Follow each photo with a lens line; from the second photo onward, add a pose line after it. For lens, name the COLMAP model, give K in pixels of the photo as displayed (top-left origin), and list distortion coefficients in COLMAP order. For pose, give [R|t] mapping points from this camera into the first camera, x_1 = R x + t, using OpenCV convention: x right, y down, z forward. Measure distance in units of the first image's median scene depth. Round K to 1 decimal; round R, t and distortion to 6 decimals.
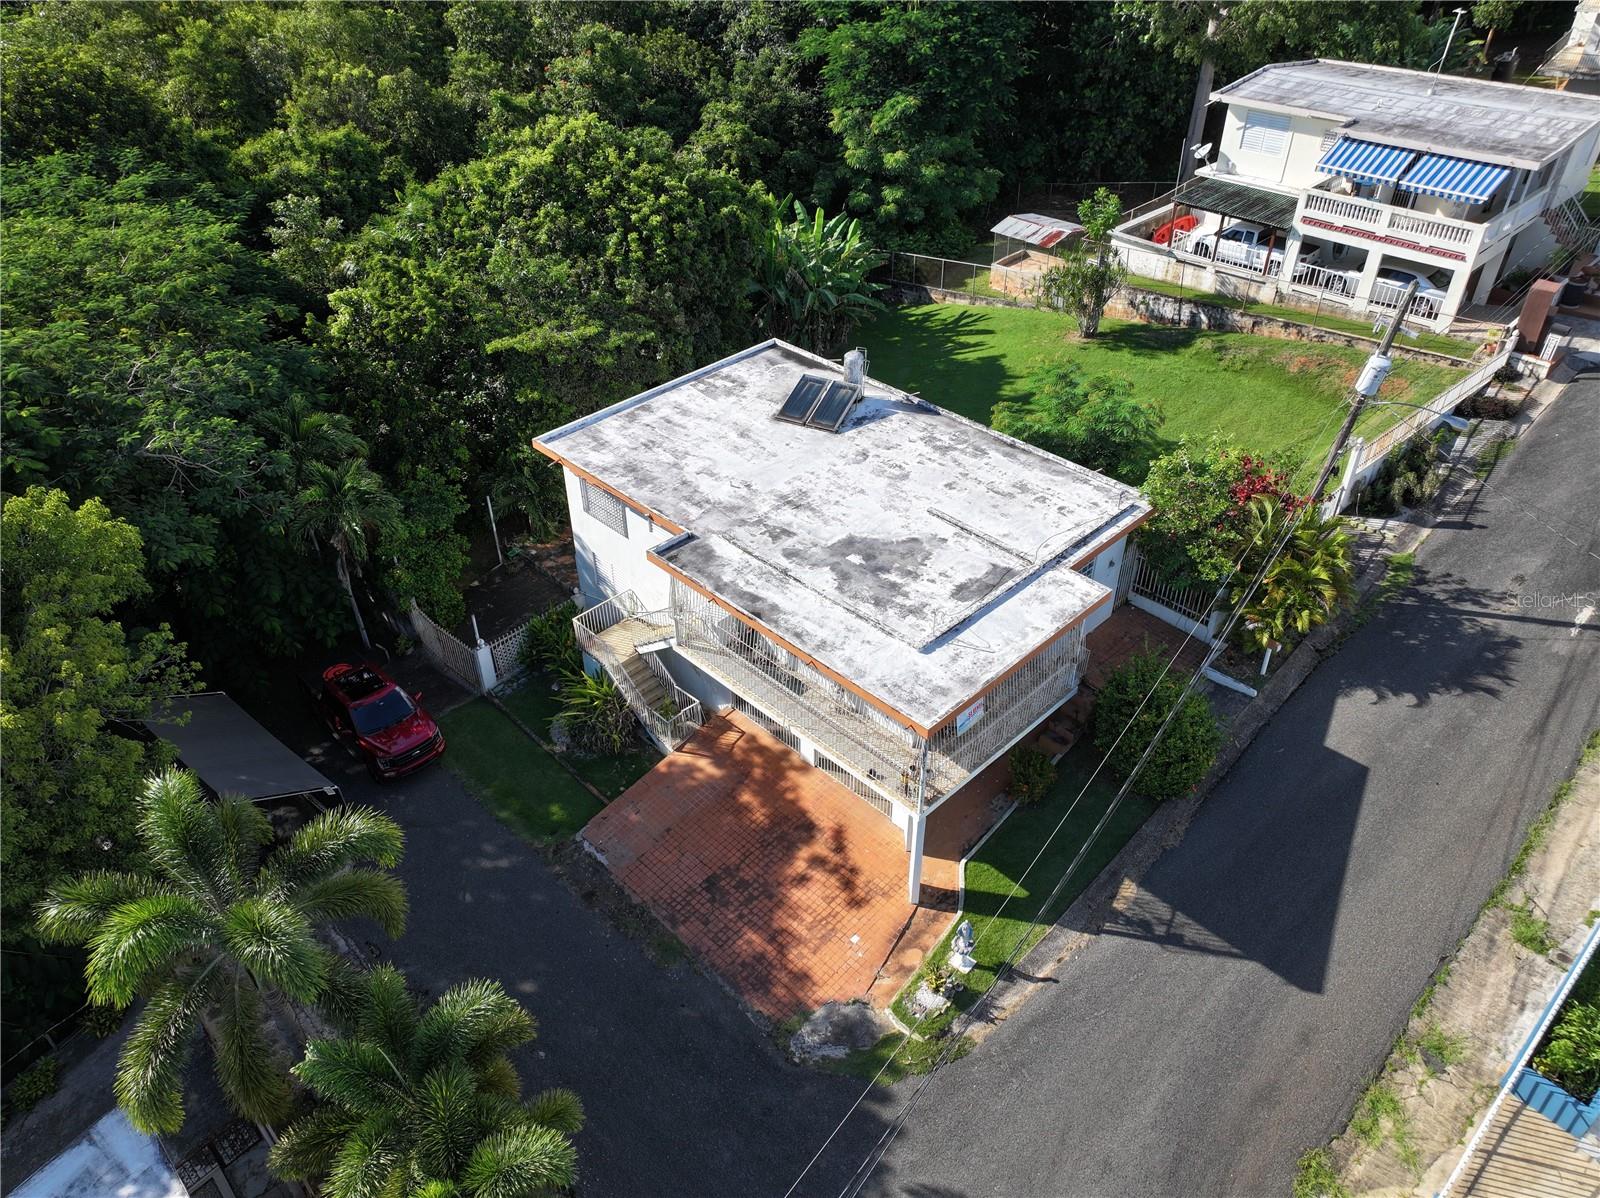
lens RADIAL K [[1116.5, 0, 807.9], [0, 1116.5, 598.0], [0, 0, 1]] dist [-0.002503, 0.017140]
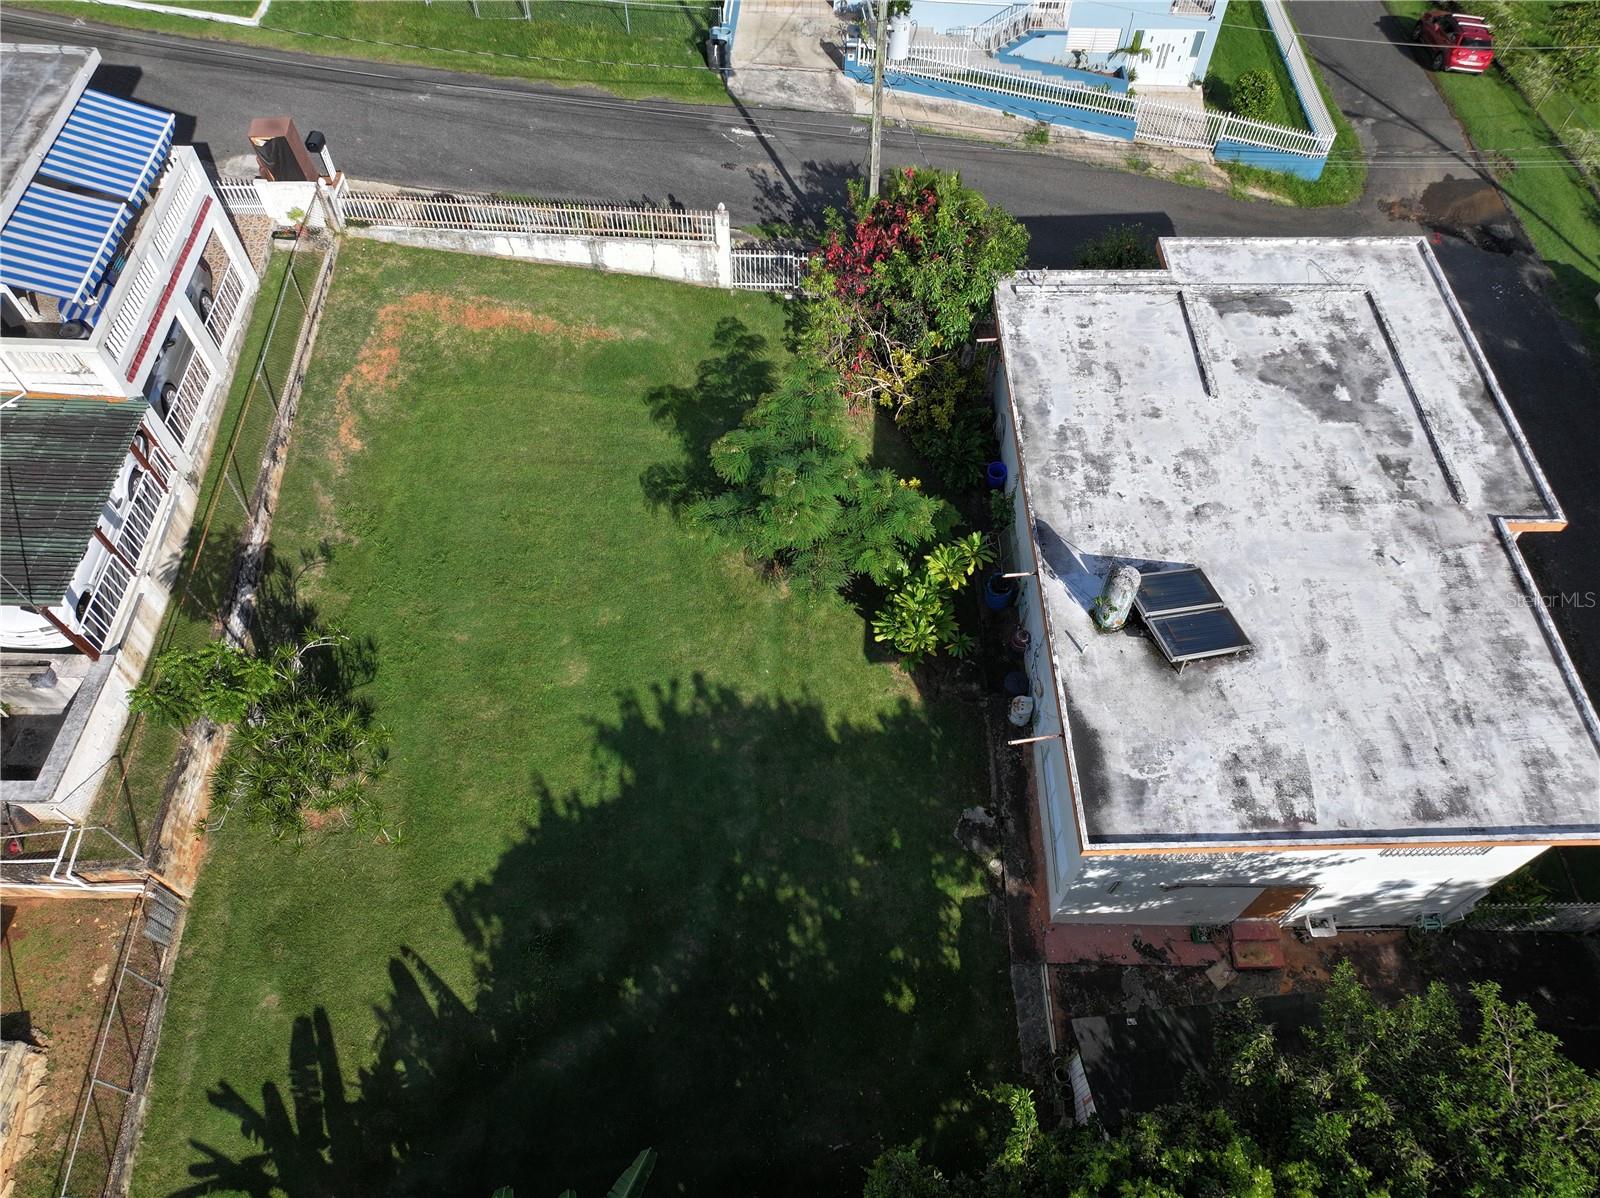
lens RADIAL K [[1113.5, 0, 808.4], [0, 1113.5, 601.6], [0, 0, 1]] dist [-0.008309, 0.025802]
pose [[-0.715449, -0.581979, 0.386567, -0.082957], [0.419228, 0.085017, 0.903891, -0.889357], [-0.558911, 0.808748, 0.183157, 1.052897]]
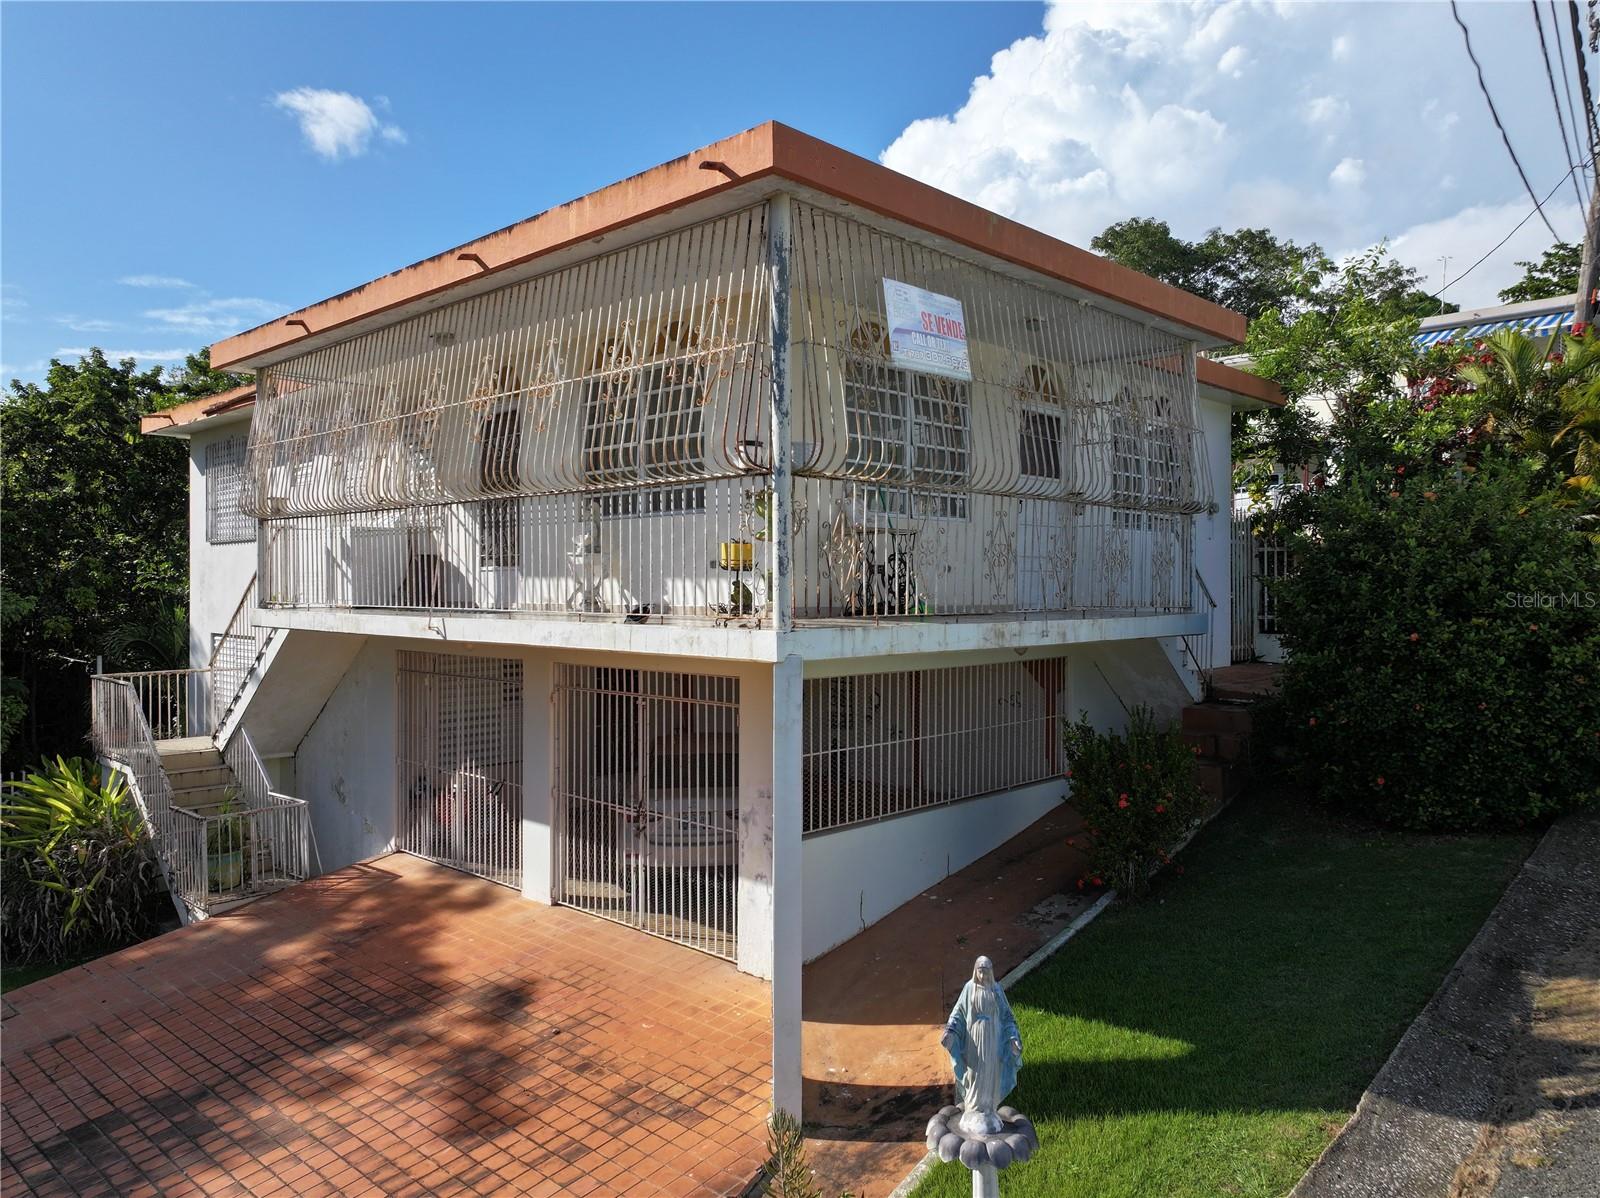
lens RADIAL K [[1129.0, 0, 806.6], [0, 1129.0, 593.0], [0, 0, 1]] dist [-0.005660, 0.025283]
pose [[0.999666, 0.005495, 0.025250, 0.077206], [0.010703, 0.801337, -0.598117, 0.276991], [-0.023520, 0.598188, 0.801011, 0.593661]]
